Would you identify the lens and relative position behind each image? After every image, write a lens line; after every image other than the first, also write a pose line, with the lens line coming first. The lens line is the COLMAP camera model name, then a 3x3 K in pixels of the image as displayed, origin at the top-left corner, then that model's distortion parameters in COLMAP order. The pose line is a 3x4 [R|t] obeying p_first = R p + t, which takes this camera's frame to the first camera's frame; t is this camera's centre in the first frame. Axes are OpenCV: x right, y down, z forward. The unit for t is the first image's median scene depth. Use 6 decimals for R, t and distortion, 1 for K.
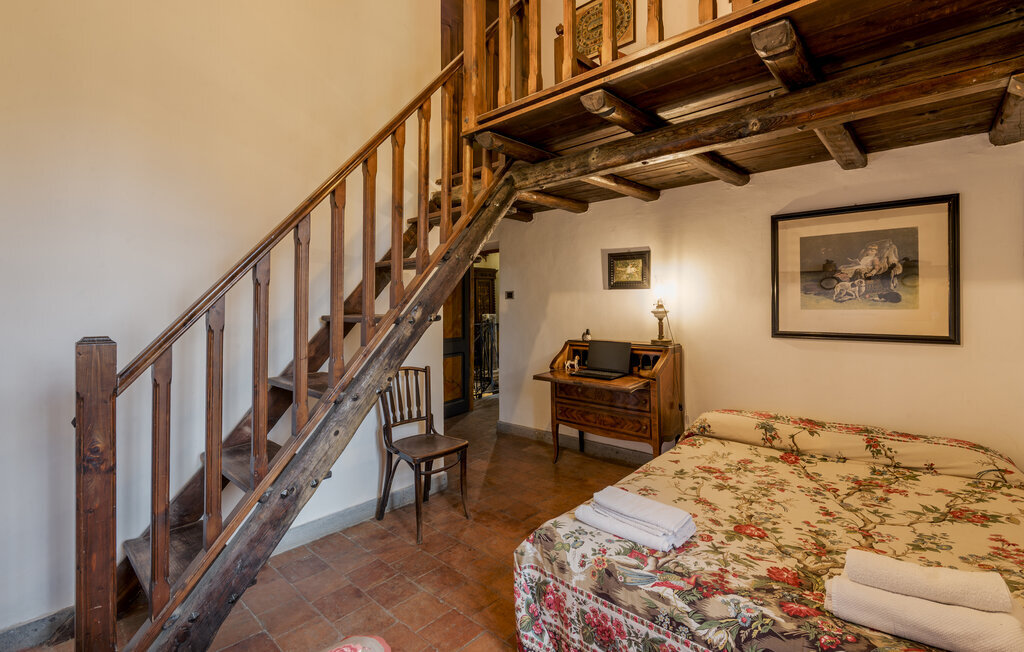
lens RADIAL K [[466.8, 0, 512.1], [0, 466.8, 311.3], [0, 0, 1]] dist [0.001103, -0.000910]
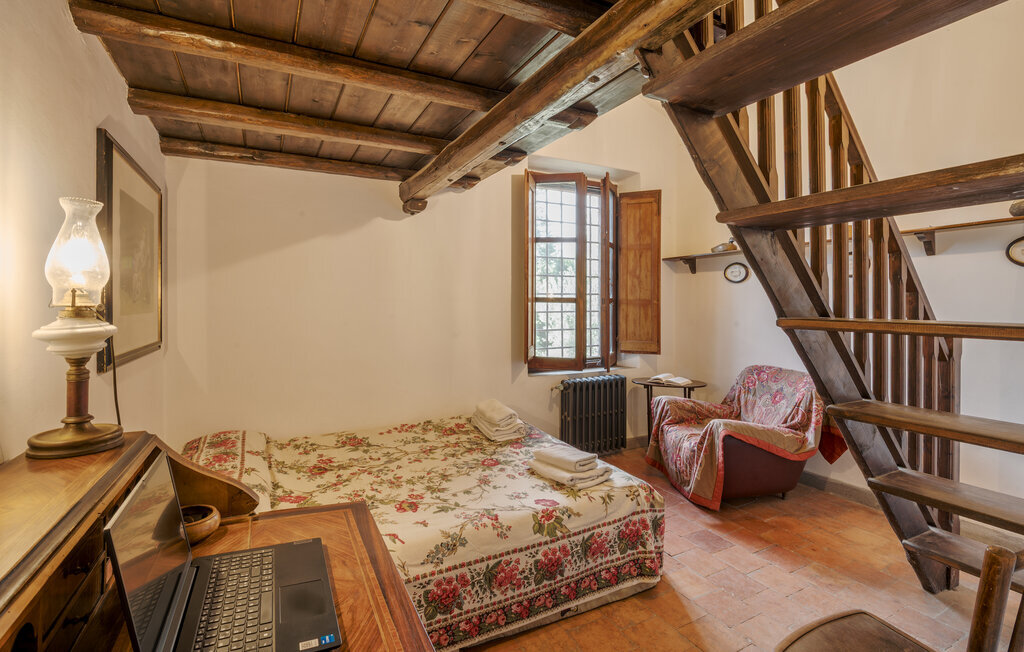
lens RADIAL K [[471.5, 0, 504.7], [0, 471.5, 302.7], [0, 0, 1]] dist [-0.003711, -0.001444]
pose [[-0.937313, 0.010856, 0.348320, -0.031741], [0.015603, 0.999820, 0.010827, -0.026961], [-0.348140, 0.015583, -0.937313, 1.952991]]
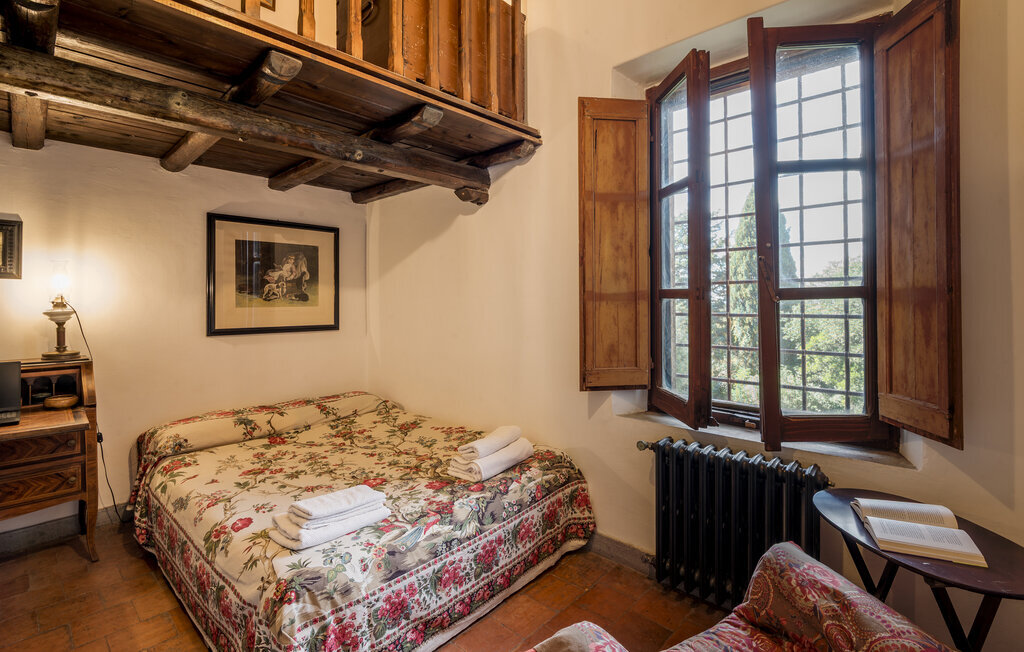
lens RADIAL K [[471.5, 0, 504.7], [0, 471.5, 302.7], [0, 0, 1]] dist [-0.003711, -0.001444]
pose [[0.018337, 0.003974, 0.999824, -0.623218], [0.019829, 0.999794, -0.004337, 0.002715], [-0.999635, 0.019905, 0.018254, 0.520134]]
